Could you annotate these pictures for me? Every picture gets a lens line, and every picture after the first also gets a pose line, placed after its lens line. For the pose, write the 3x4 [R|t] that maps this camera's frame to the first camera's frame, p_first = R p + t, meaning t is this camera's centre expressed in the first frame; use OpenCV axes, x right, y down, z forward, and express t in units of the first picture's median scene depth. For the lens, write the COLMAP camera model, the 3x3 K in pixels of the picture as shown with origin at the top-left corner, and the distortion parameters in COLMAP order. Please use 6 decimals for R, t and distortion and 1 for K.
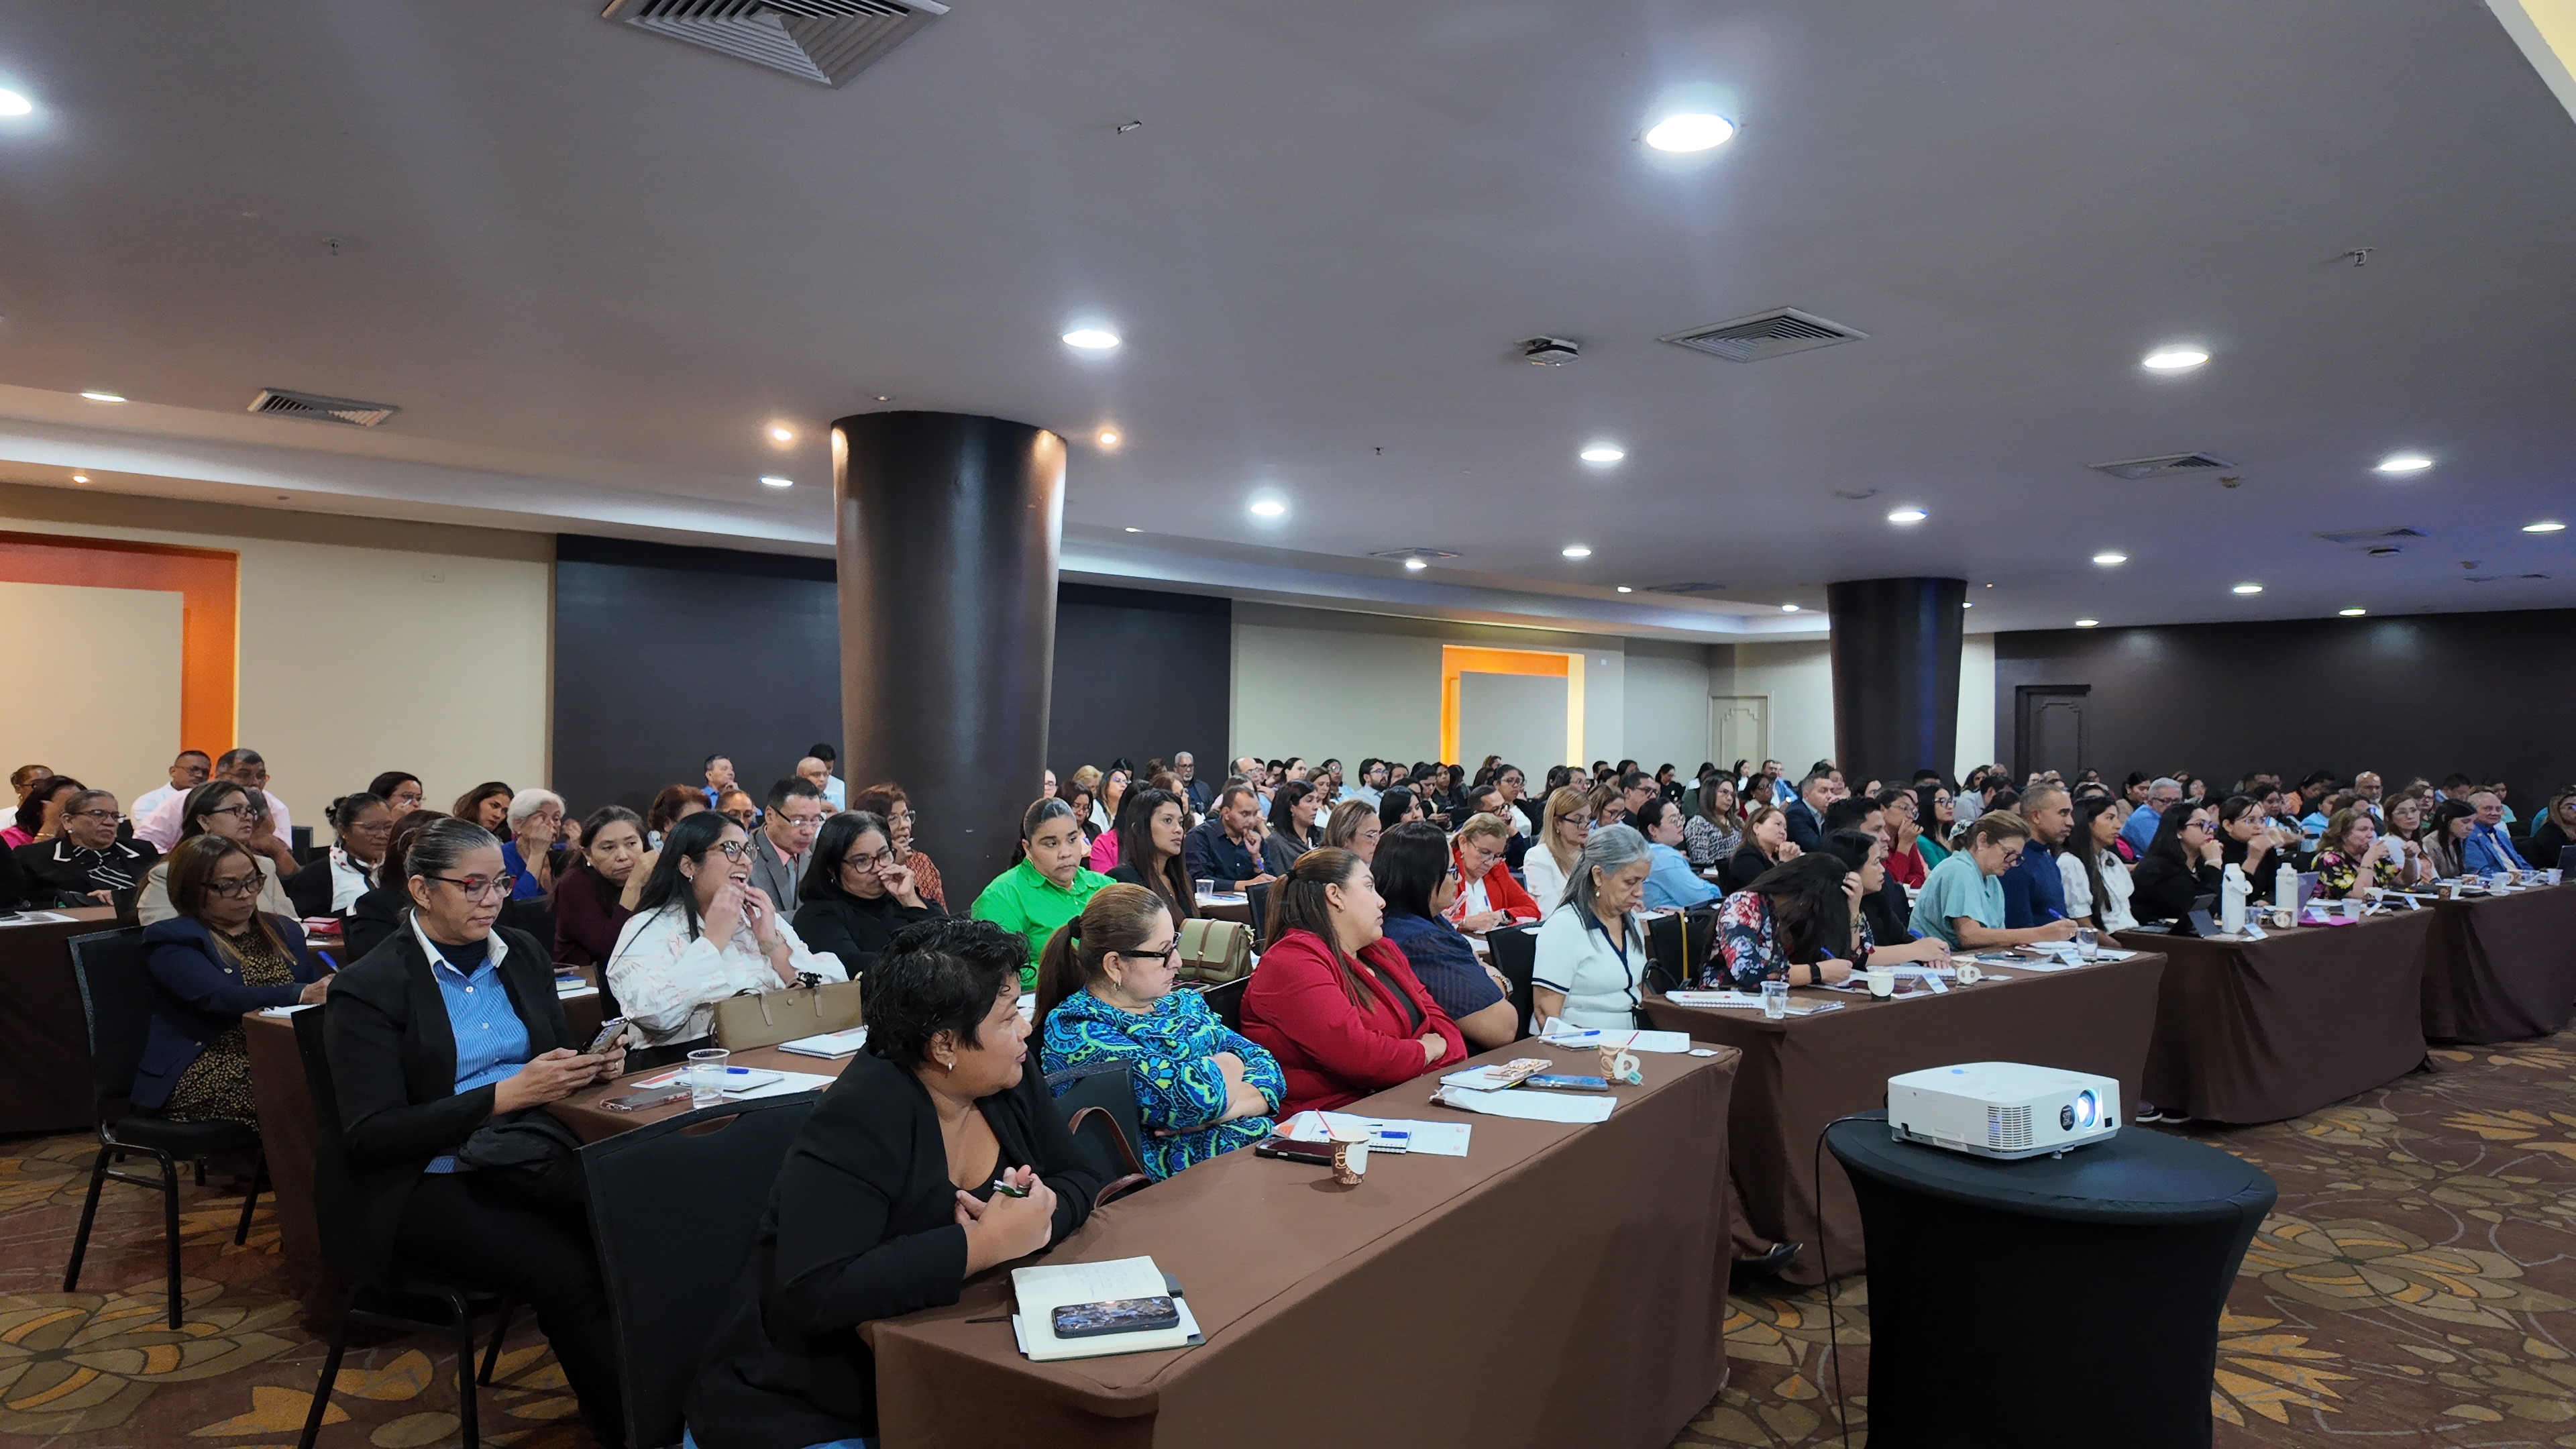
lens RADIAL K [[1405.5, 0, 1350.3], [0, 1405.5, 676.0], [0, 0, 1]] dist [0.046339, -0.027600]
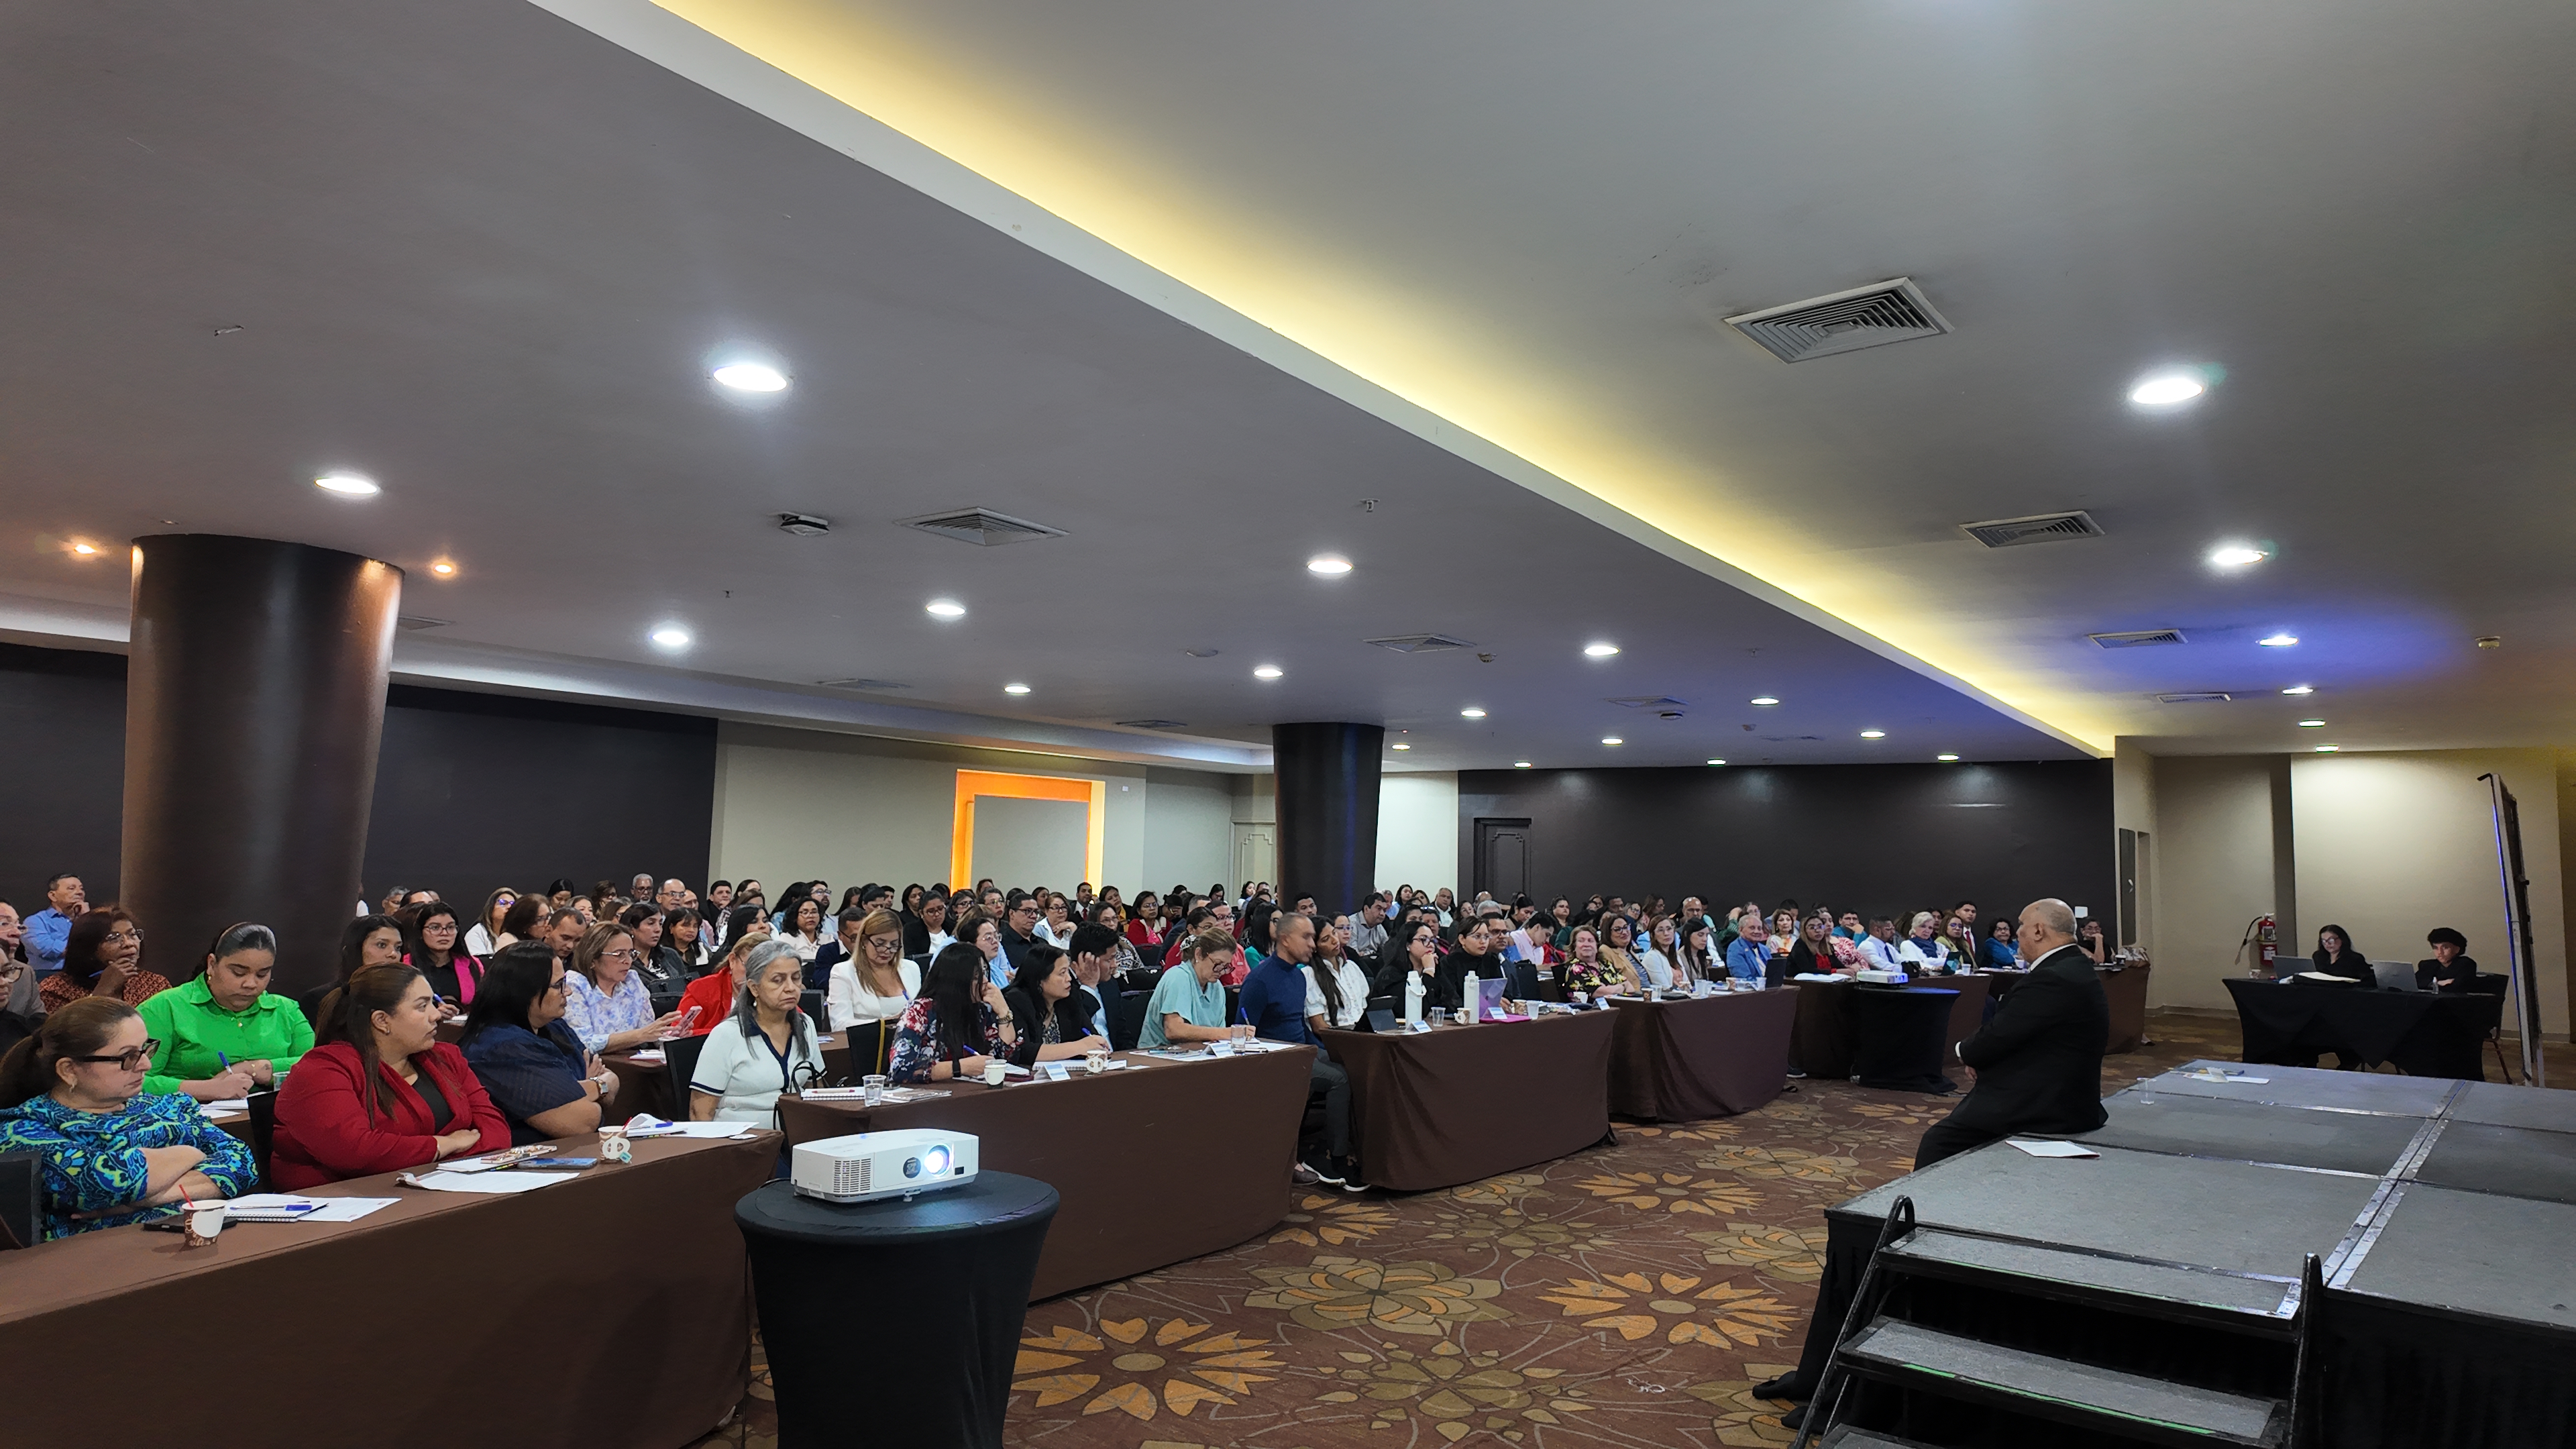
lens RADIAL K [[1405.5, 0, 1350.3], [0, 1405.5, 676.0], [0, 0, 1]] dist [0.046339, -0.027600]
pose [[0.977058, 0.038254, 0.209510, 0.374957], [-0.020336, 0.995999, -0.087019, -0.018105], [-0.212001, 0.080762, 0.973927, -0.229116]]
